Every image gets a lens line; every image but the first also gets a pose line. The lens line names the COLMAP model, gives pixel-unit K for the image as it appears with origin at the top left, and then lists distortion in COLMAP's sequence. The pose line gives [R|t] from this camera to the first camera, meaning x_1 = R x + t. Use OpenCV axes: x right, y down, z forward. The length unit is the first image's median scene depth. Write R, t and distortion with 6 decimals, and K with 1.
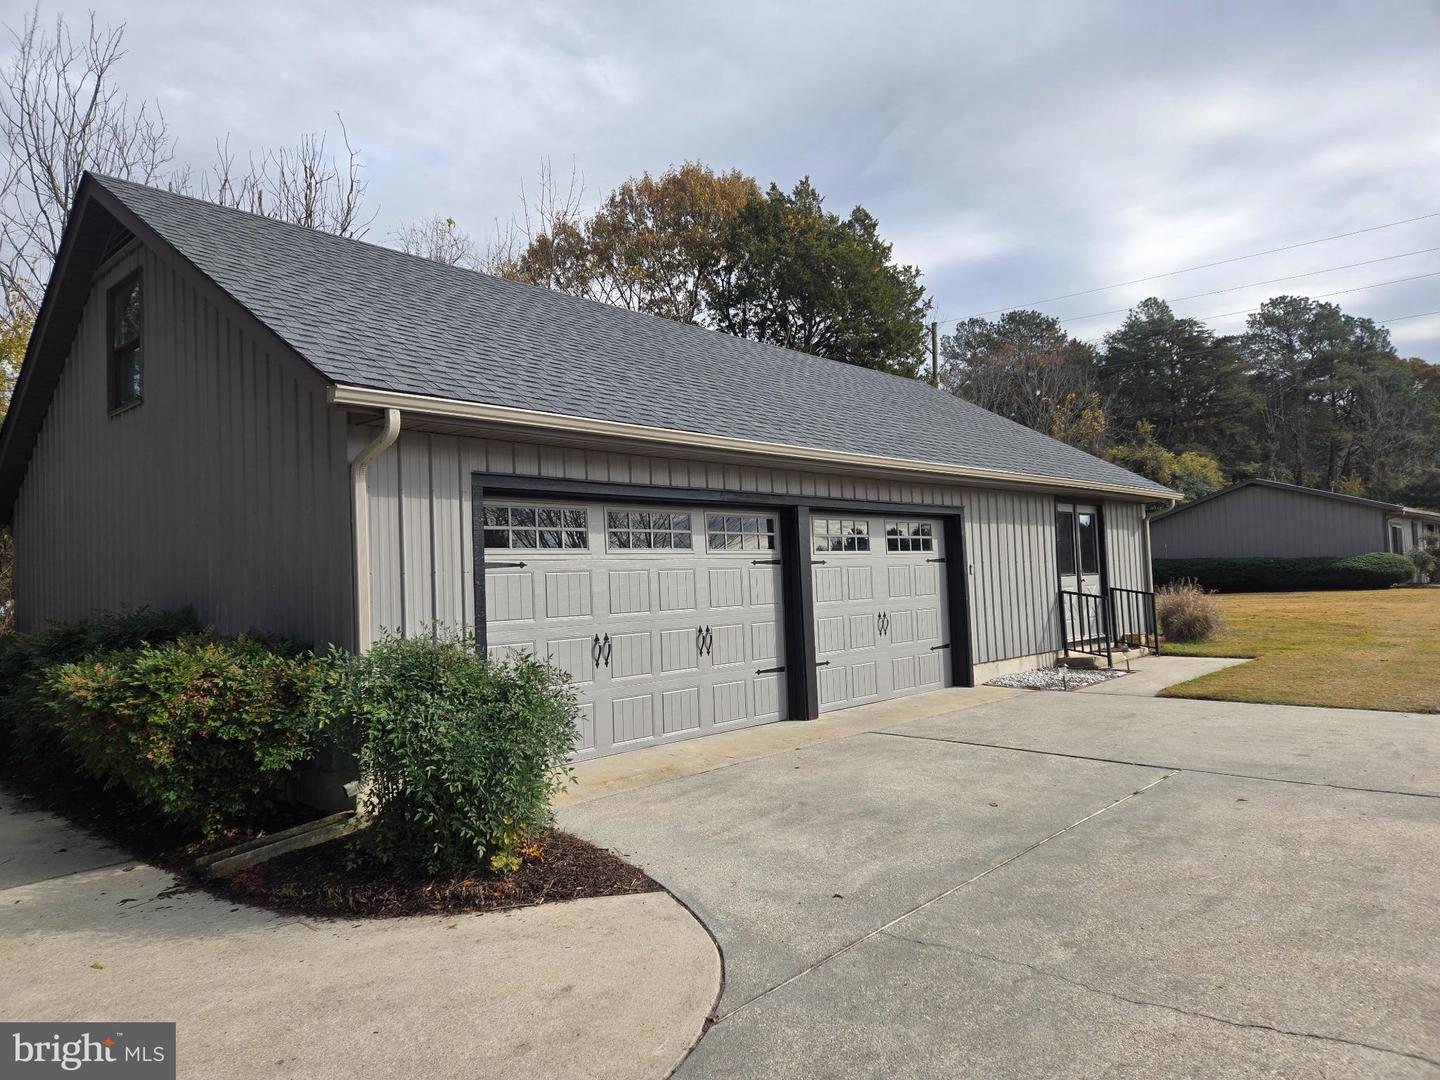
lens RADIAL K [[919.1, 0, 711.0], [0, 919.1, 543.7], [0, 0, 1]] dist [0.046845, -0.021944]
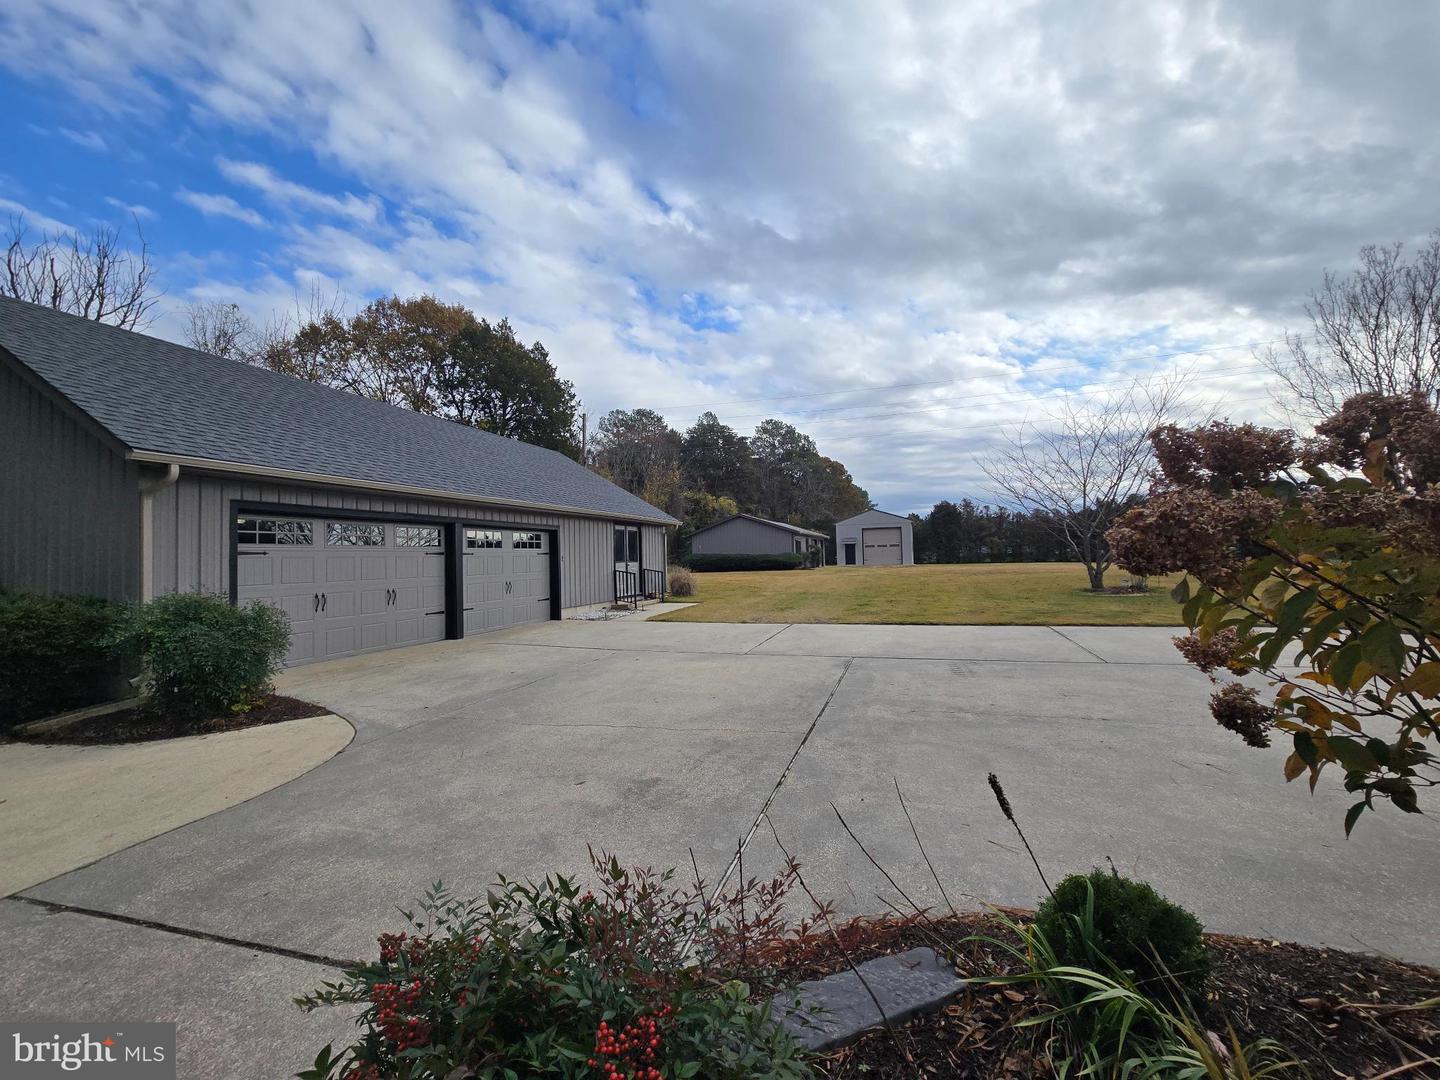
lens RADIAL K [[588.7, 0, 720.2], [0, 588.7, 536.7], [0, 0, 1]] dist [0.000316, 0.000738]
pose [[0.913081, 0.029613, 0.406702, 0.098373], [-0.027079, 0.999561, -0.011986, -0.014046], [-0.406879, -0.000069, 0.913482, -0.287169]]
